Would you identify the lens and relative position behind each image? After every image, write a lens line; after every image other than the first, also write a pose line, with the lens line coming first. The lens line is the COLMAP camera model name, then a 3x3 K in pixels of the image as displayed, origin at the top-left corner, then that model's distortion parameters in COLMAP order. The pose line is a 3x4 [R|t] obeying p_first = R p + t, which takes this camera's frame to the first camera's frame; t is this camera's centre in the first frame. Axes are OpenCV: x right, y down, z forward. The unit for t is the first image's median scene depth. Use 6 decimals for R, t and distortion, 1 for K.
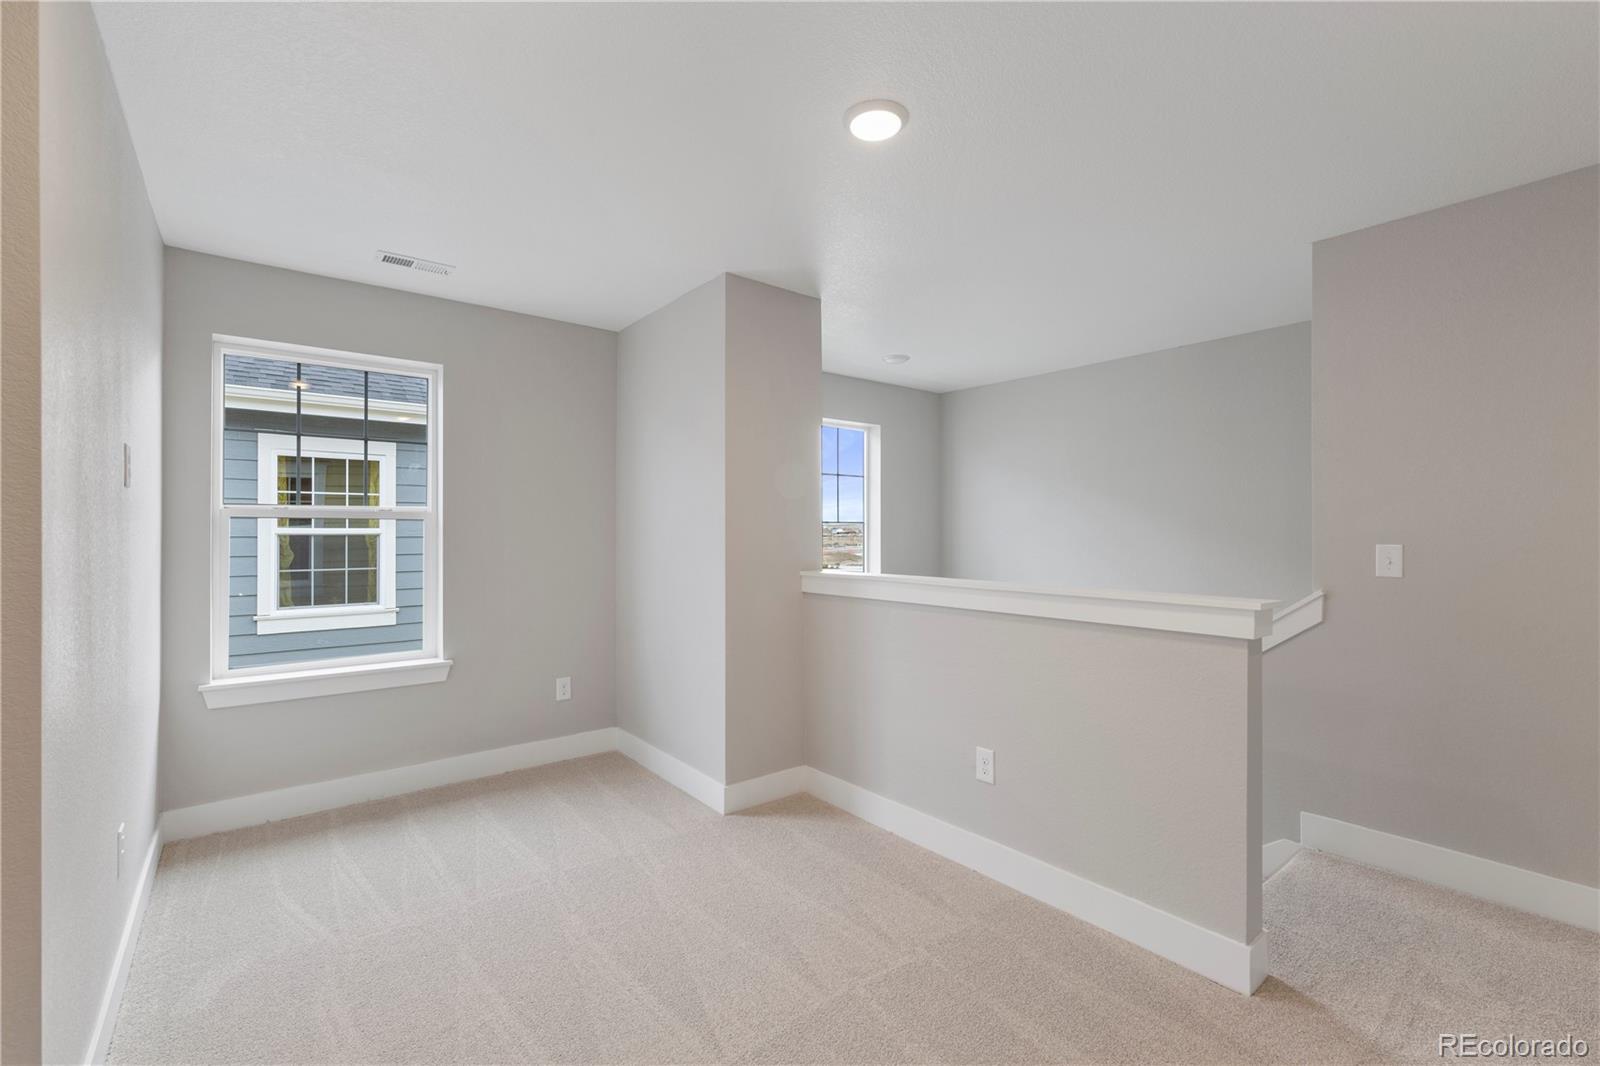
lens RADIAL K [[695.2, 0, 800.0], [0, 695.2, 533.0], [0, 0, 1]] dist [0.001292, 0.000117]
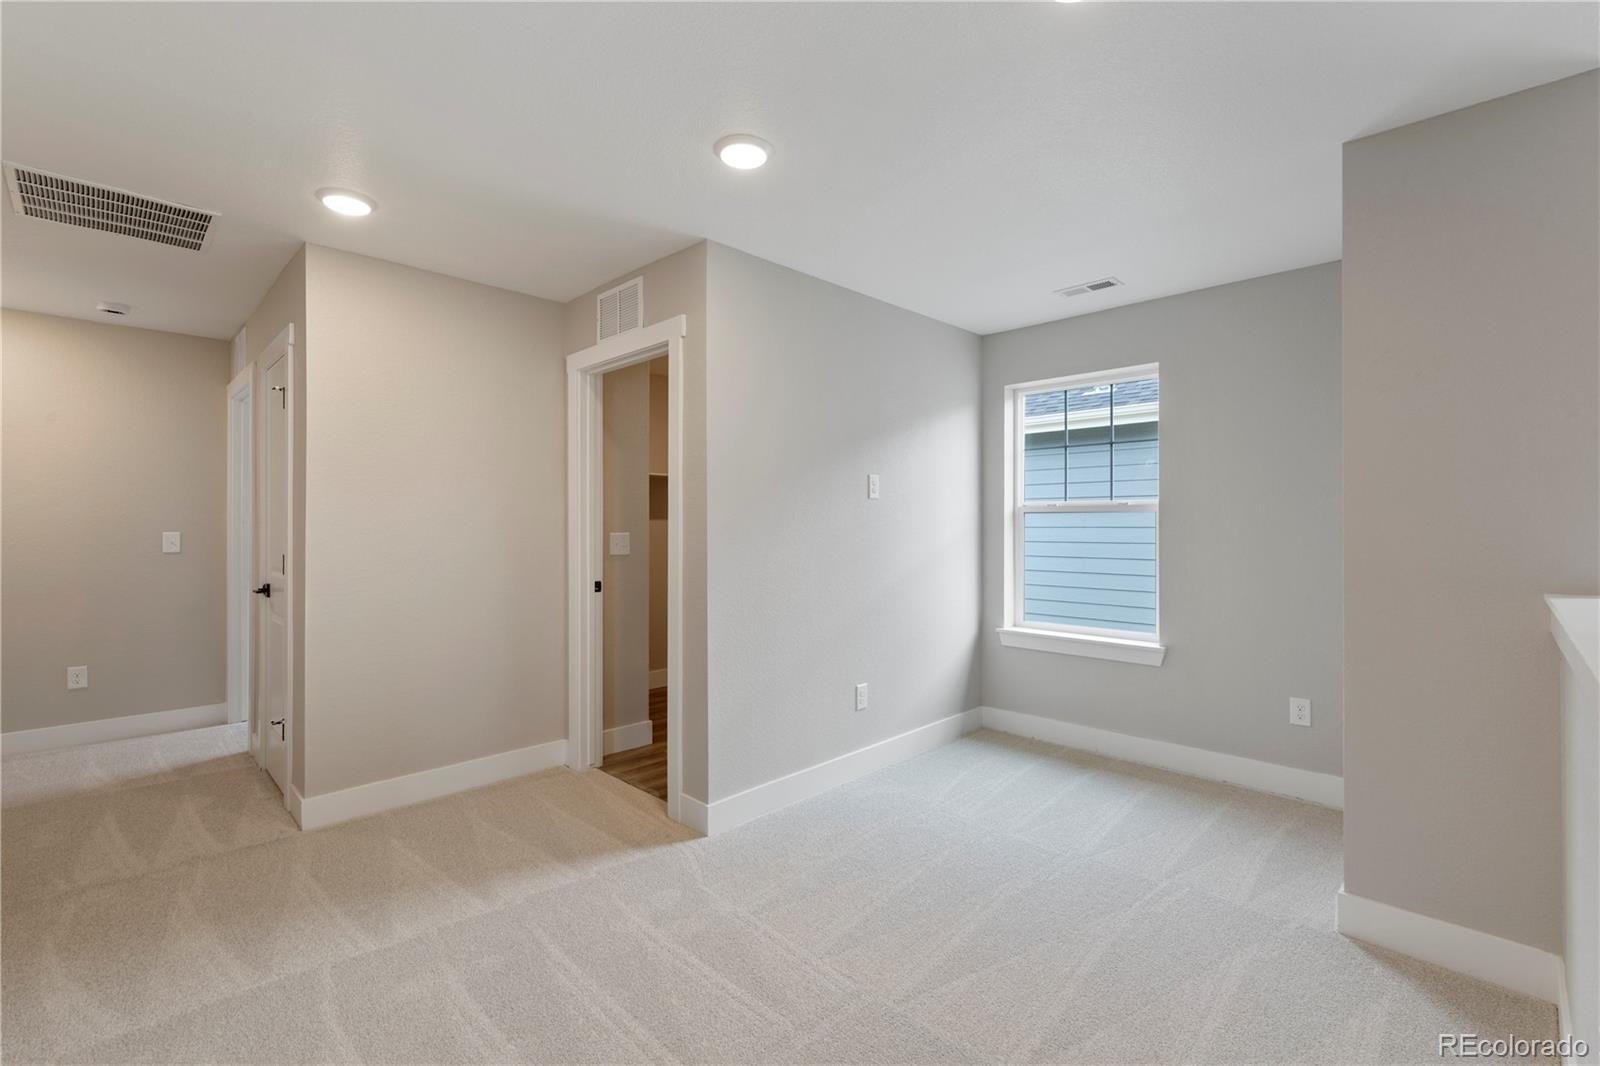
lens RADIAL K [[692.9, 0, 802.8], [0, 692.9, 523.7], [0, 0, 1]] dist [-0.000305, -0.000032]
pose [[0.118702, -0.000534, -0.992930, 0.501154], [0.001762, 0.999998, -0.000328, -0.000503], [0.992928, -0.001711, 0.118703, 0.385413]]
